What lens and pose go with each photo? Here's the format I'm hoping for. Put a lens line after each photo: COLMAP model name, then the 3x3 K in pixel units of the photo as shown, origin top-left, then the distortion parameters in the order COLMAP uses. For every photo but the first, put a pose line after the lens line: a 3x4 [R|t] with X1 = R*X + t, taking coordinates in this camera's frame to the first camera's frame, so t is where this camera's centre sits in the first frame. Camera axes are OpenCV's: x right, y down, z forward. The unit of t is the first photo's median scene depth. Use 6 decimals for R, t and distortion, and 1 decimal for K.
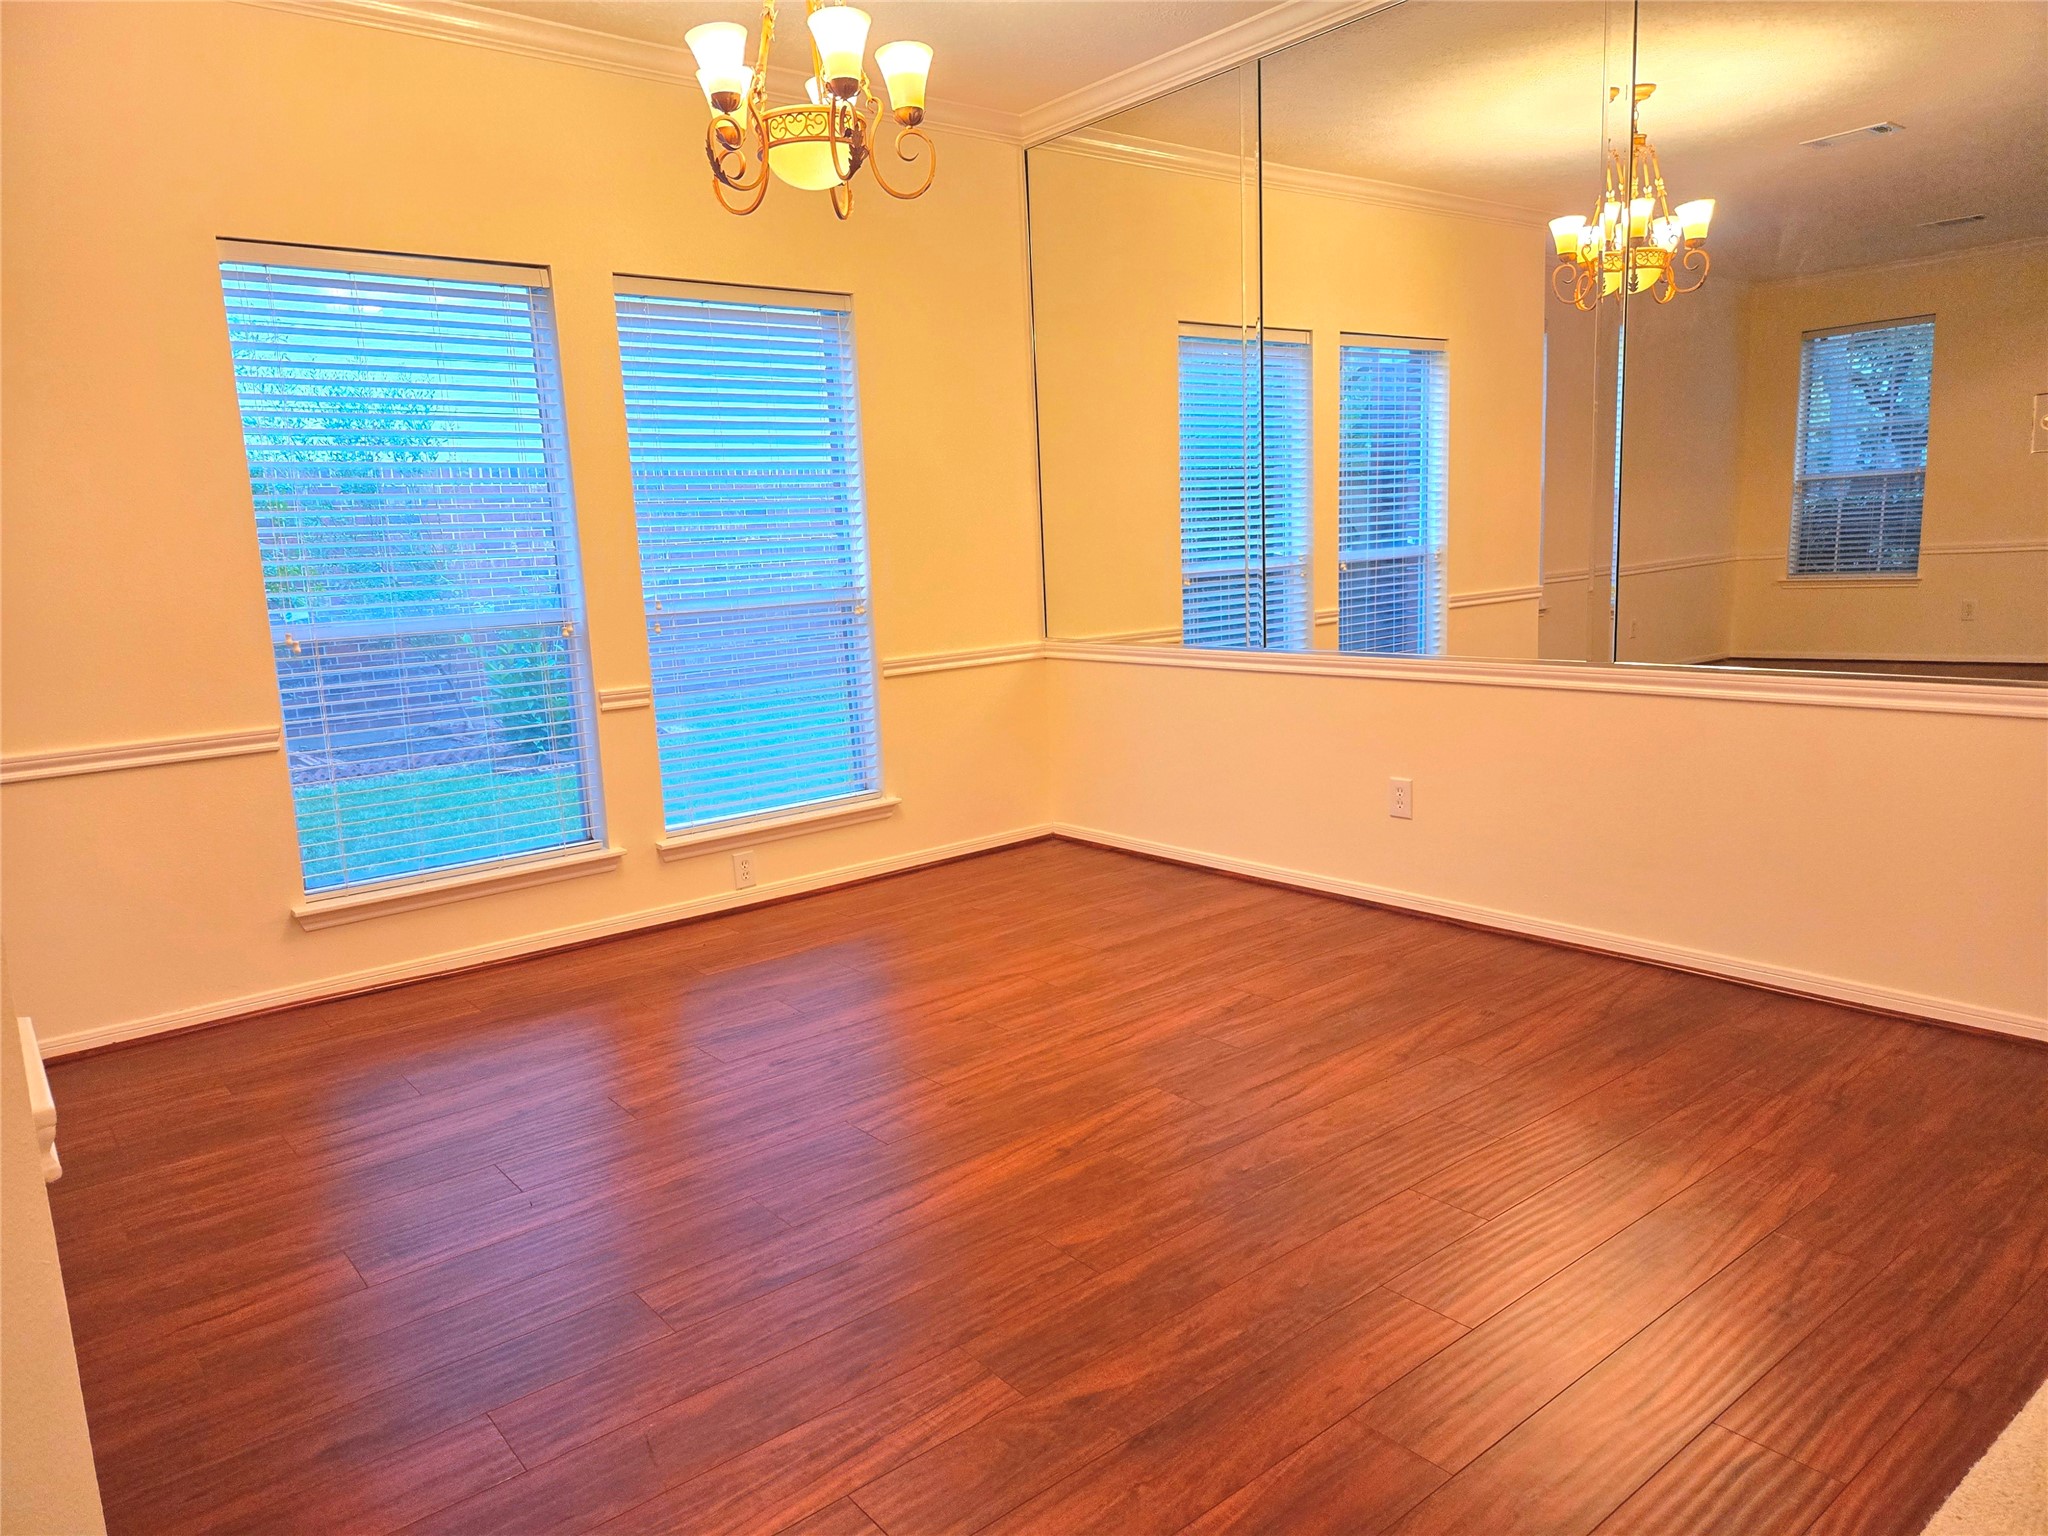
lens RADIAL K [[1366.4, 0, 1009.7], [0, 1366.4, 765.1], [0, 0, 1]] dist [0.065675, -0.063592]
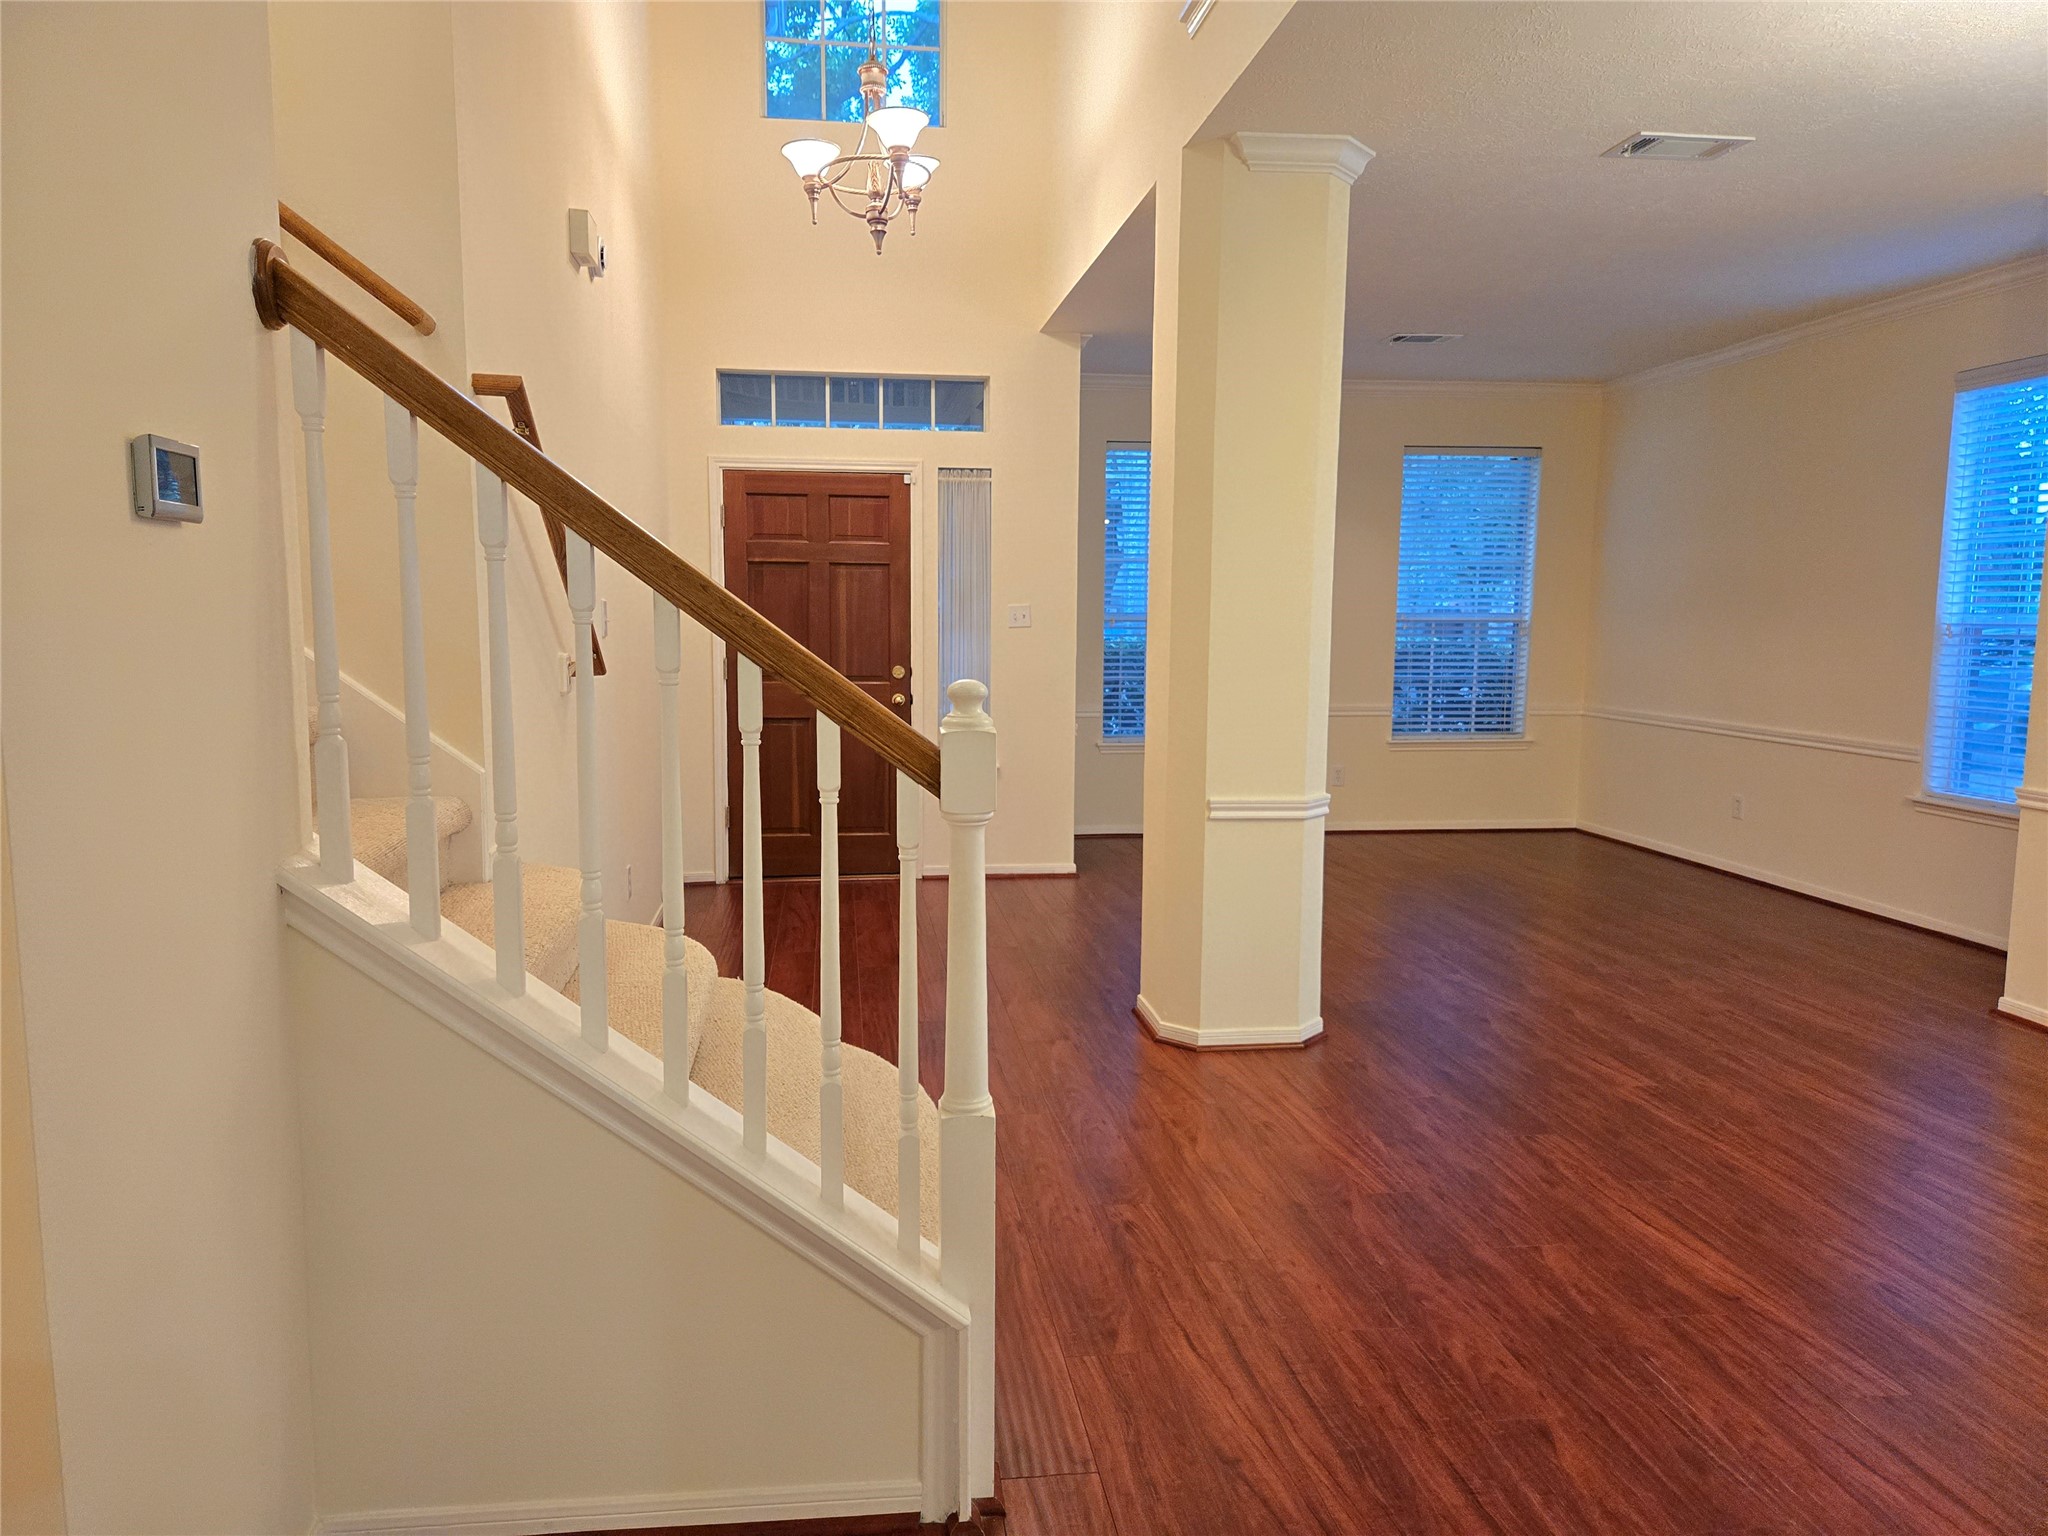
lens RADIAL K [[1393.2, 0, 1024.0], [0, 1393.2, 768.0], [0, 0, 1]] dist [0.072478, -0.046559]
pose [[-0.514580, 0.139851, -0.845960, 1.116826], [-0.129283, 0.962675, 0.237787, -0.269635], [0.847640, 0.231729, -0.477293, 0.950549]]
